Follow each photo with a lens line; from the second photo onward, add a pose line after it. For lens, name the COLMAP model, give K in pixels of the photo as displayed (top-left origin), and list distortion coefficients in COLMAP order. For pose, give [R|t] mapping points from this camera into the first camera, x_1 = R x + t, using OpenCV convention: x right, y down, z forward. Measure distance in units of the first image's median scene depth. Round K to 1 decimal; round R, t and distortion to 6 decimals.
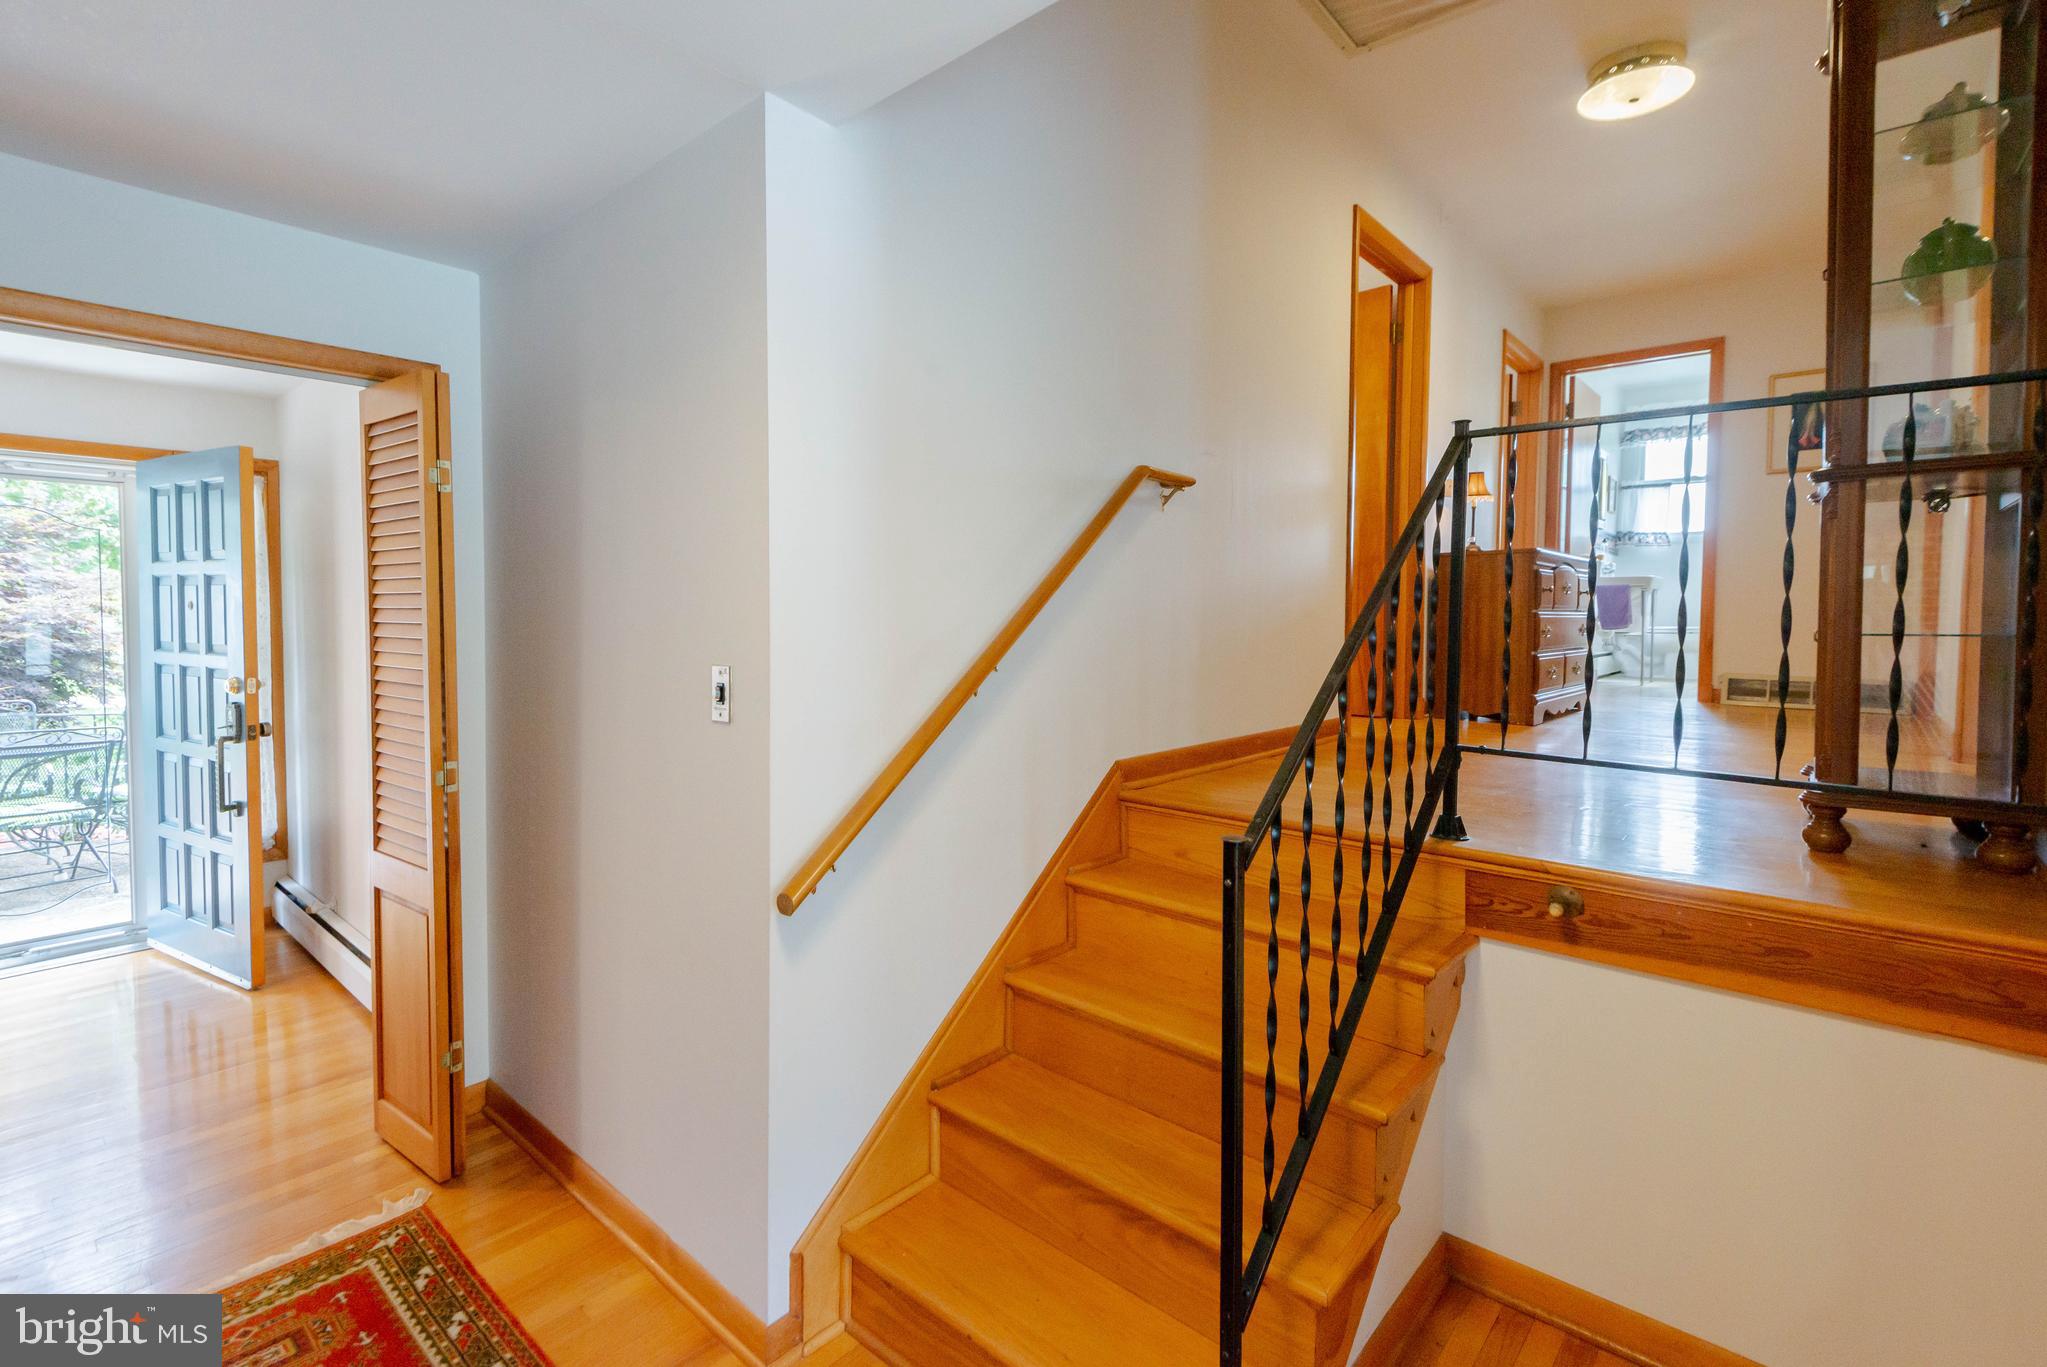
lens RADIAL K [[949.3, 0, 1018.7], [0, 949.3, 679.5], [0, 0, 1]] dist [0.000448, 0.000770]
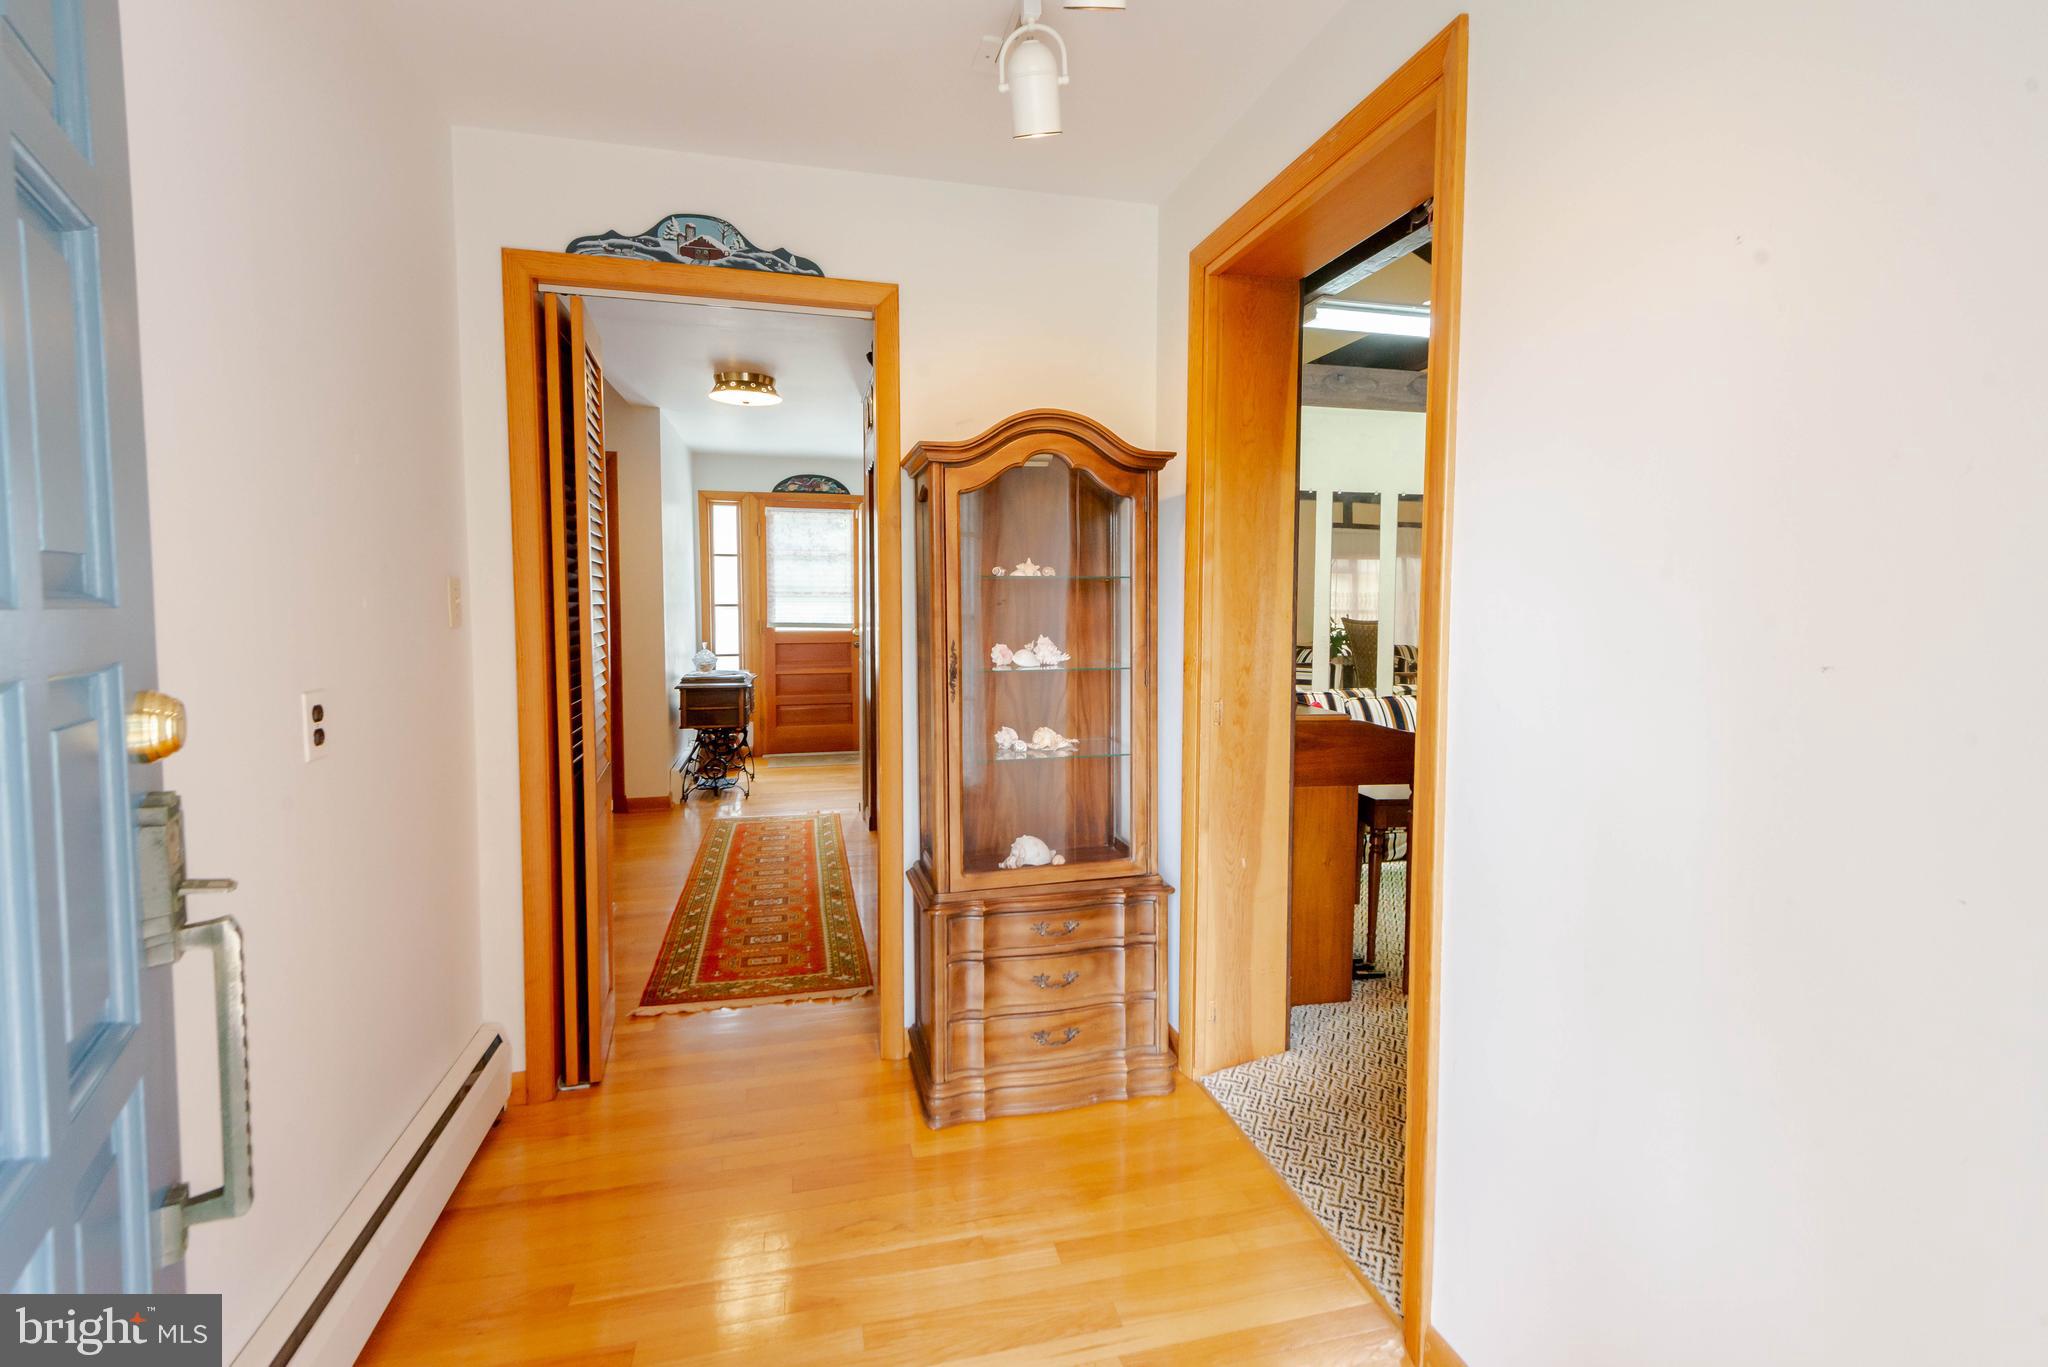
lens RADIAL K [[949.7, 0, 1027.3], [0, 949.7, 674.7], [0, 0, 1]] dist [0.000448, 0.000770]
pose [[-0.829846, -0.048536, 0.555878, -0.689634], [0.008528, 0.994990, 0.099607, -0.011326], [-0.557928, 0.087399, -0.825275, 0.676436]]
